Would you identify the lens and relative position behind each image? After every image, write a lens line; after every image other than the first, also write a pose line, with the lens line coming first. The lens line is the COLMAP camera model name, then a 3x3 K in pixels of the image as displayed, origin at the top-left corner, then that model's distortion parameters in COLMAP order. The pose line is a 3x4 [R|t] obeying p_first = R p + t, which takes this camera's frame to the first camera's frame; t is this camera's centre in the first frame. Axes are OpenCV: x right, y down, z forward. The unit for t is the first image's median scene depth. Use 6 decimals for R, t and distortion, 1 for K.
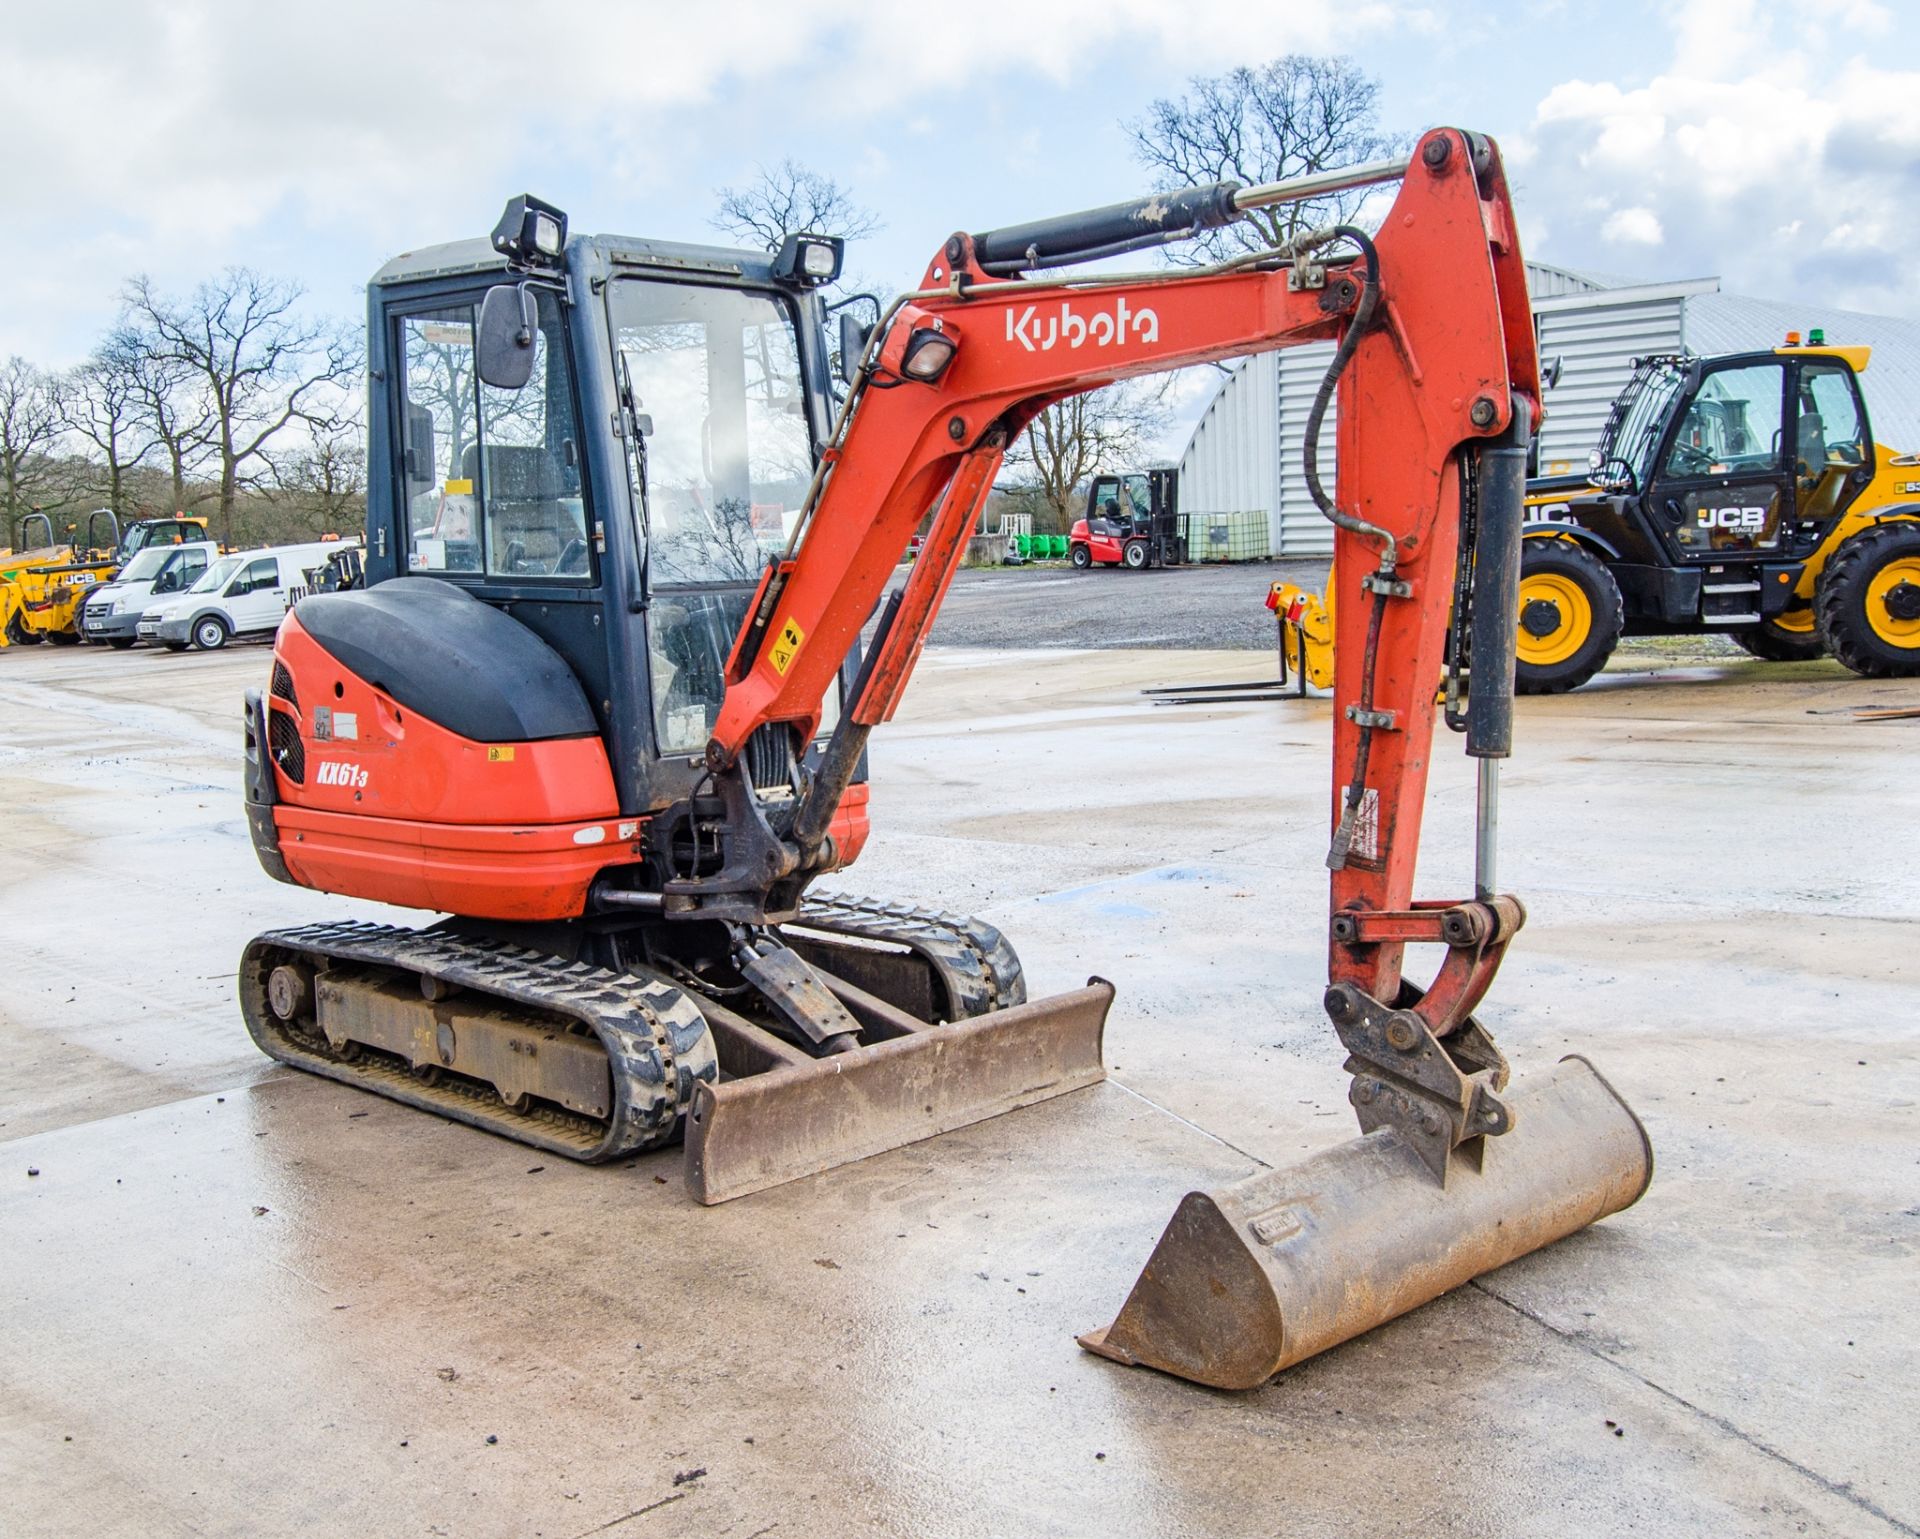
lens RADIAL K [[1966.1, 0, 839.0], [0, 1966.1, 716.2], [0, 0, 1]] dist [-0.009405, 0.000000]
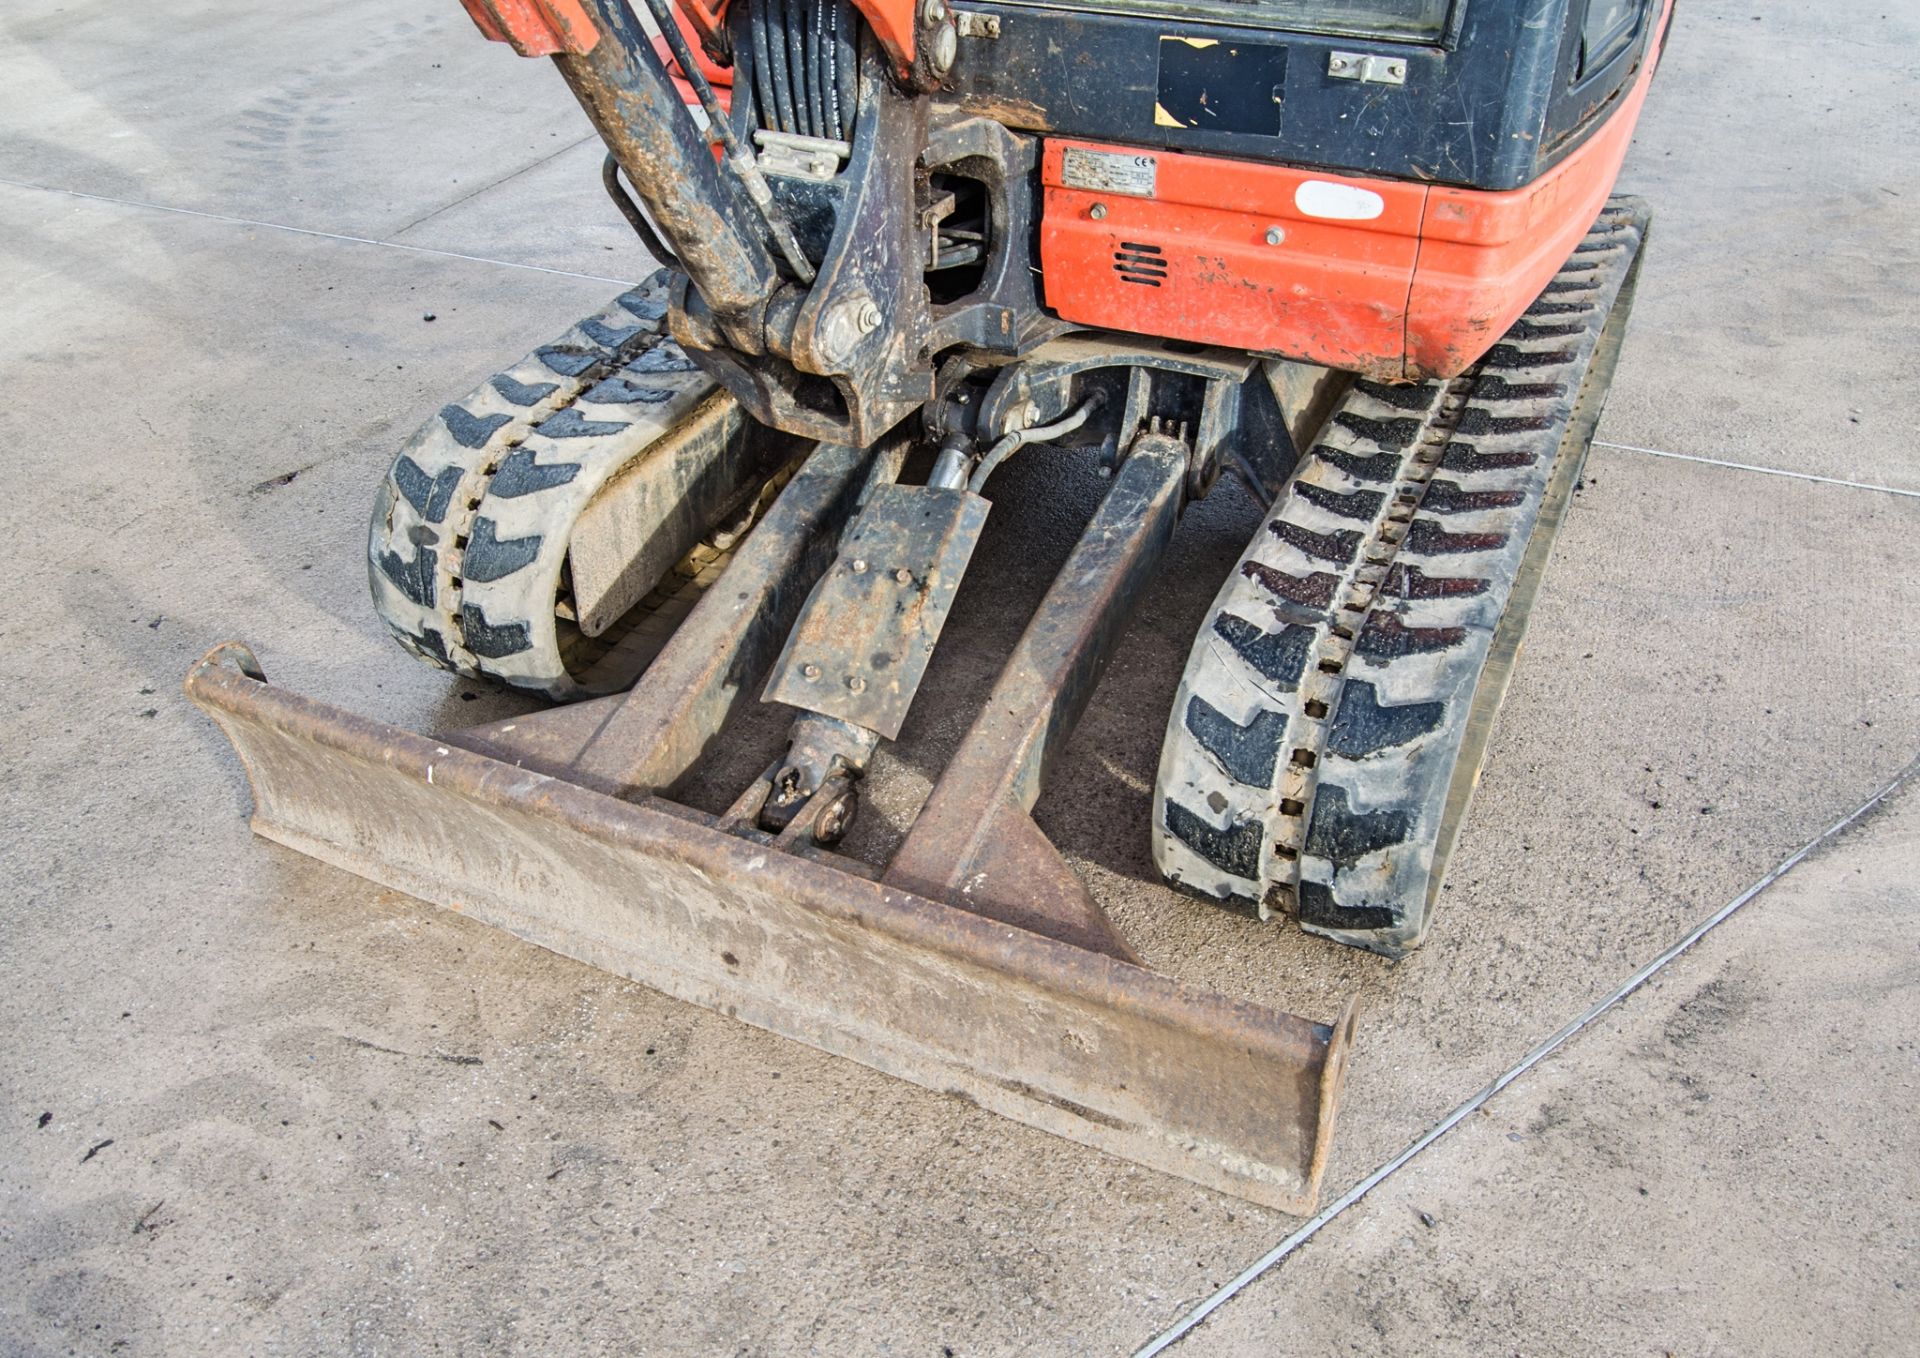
lens RADIAL K [[1651.8, 0, 907.2], [0, 1651.8, 698.2], [0, 0, 1]] dist [-0.009285, -0.001277]
pose [[0.348561, 0.567785, -0.745738, 0.302439], [-0.068897, 0.809004, 0.583752, -0.073168], [0.934751, -0.152094, 0.321106, 0.899317]]
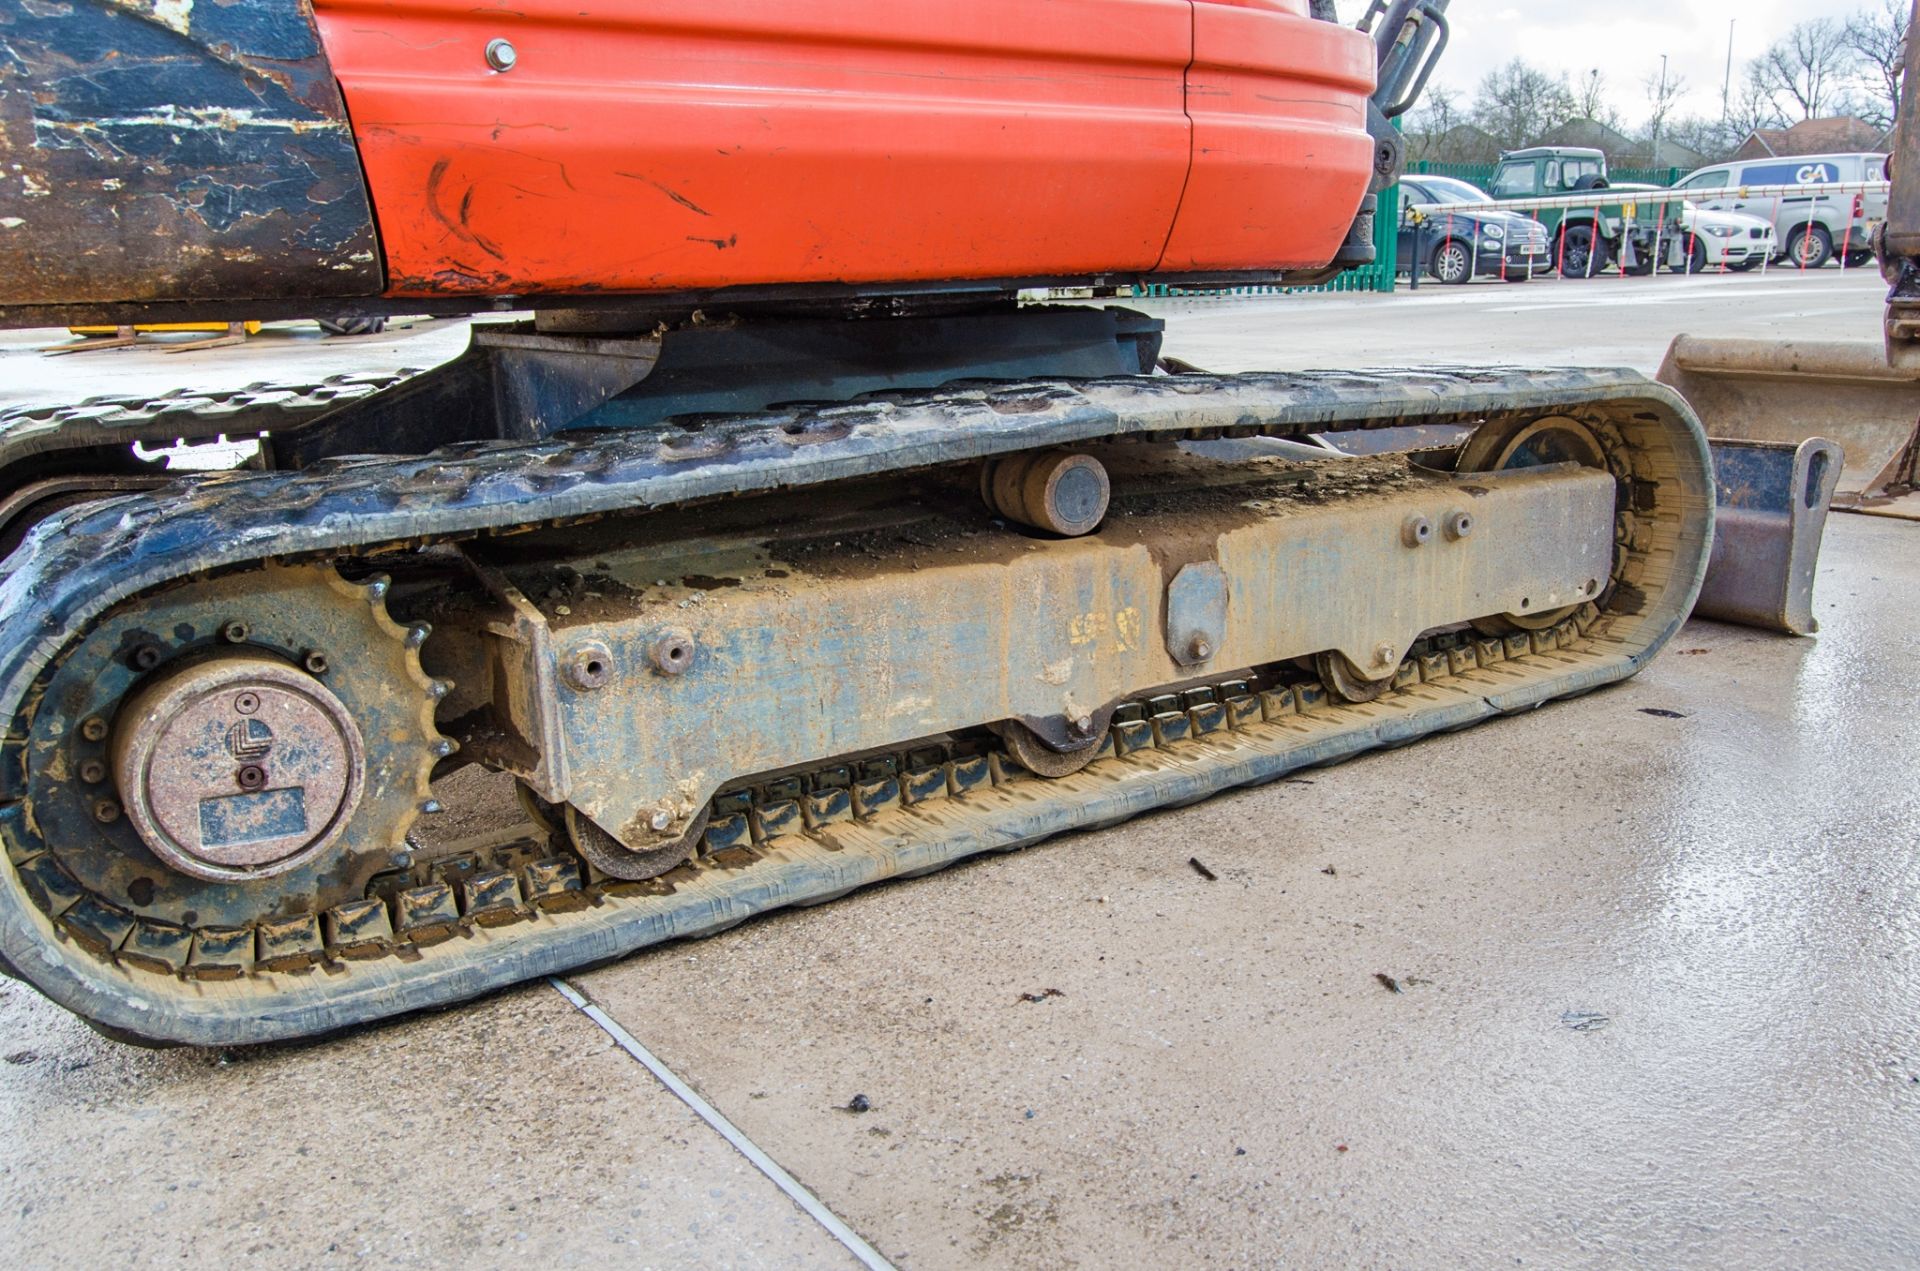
lens RADIAL K [[1585.5, 0, 985.0], [0, 1585.5, 655.4], [0, 0, 1]] dist [-0.025750, 0.025394]
pose [[0.150355, -0.200413, 0.968105, -0.530837], [0.094325, 0.977678, 0.187745, 0.116752], [-0.984122, 0.063088, 0.165903, 1.031651]]
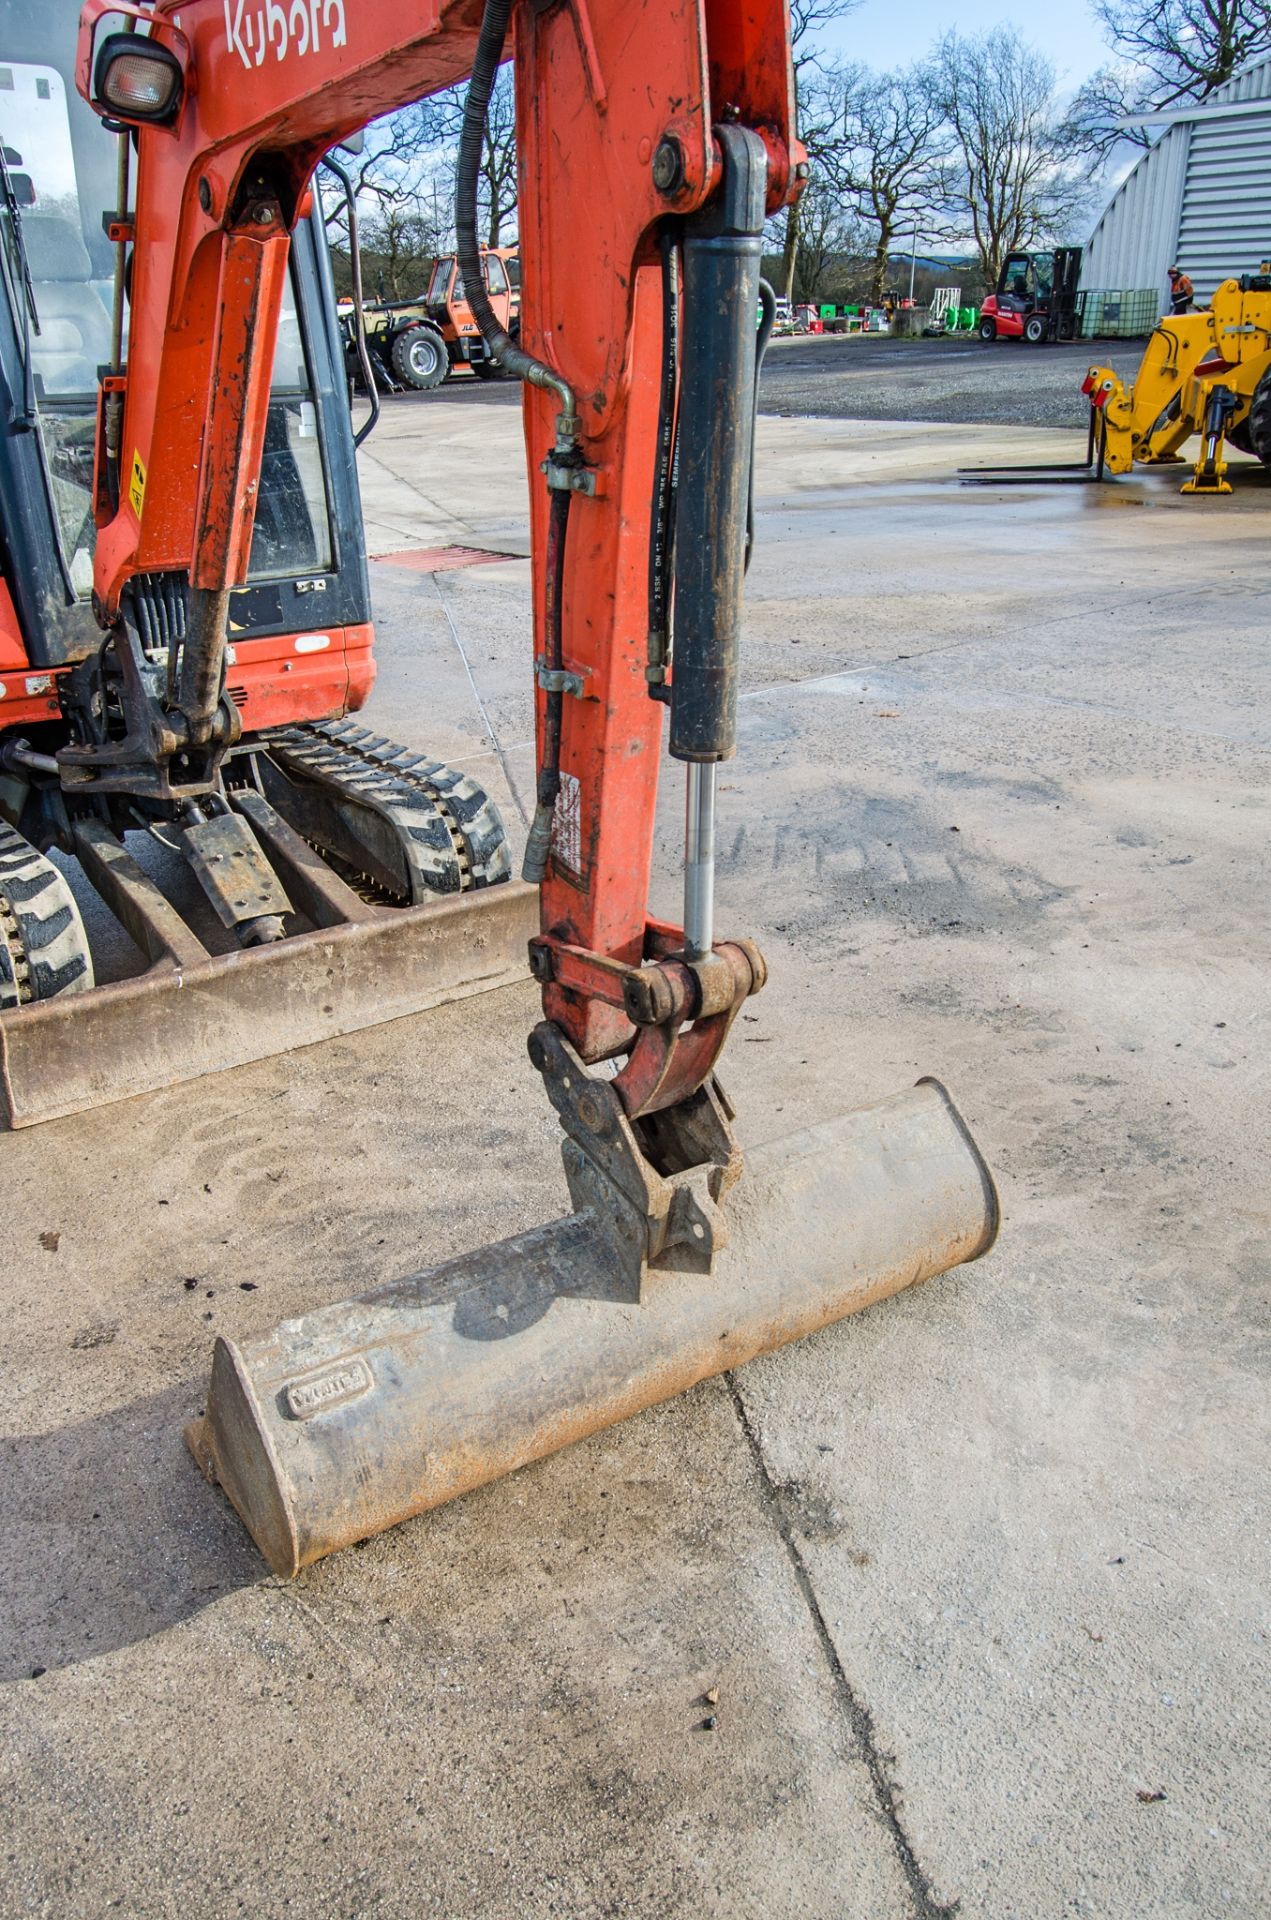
lens RADIAL K [[1471.0, 0, 634.4], [0, 1471.0, 983.6], [0, 0, 1]] dist [-0.019160, 0.022518]
pose [[0.992991, 0.064273, -0.099182, 0.252290], [-0.027086, 0.940624, 0.338367, -0.051169], [0.115041, -0.333309, 0.935773, 0.355655]]
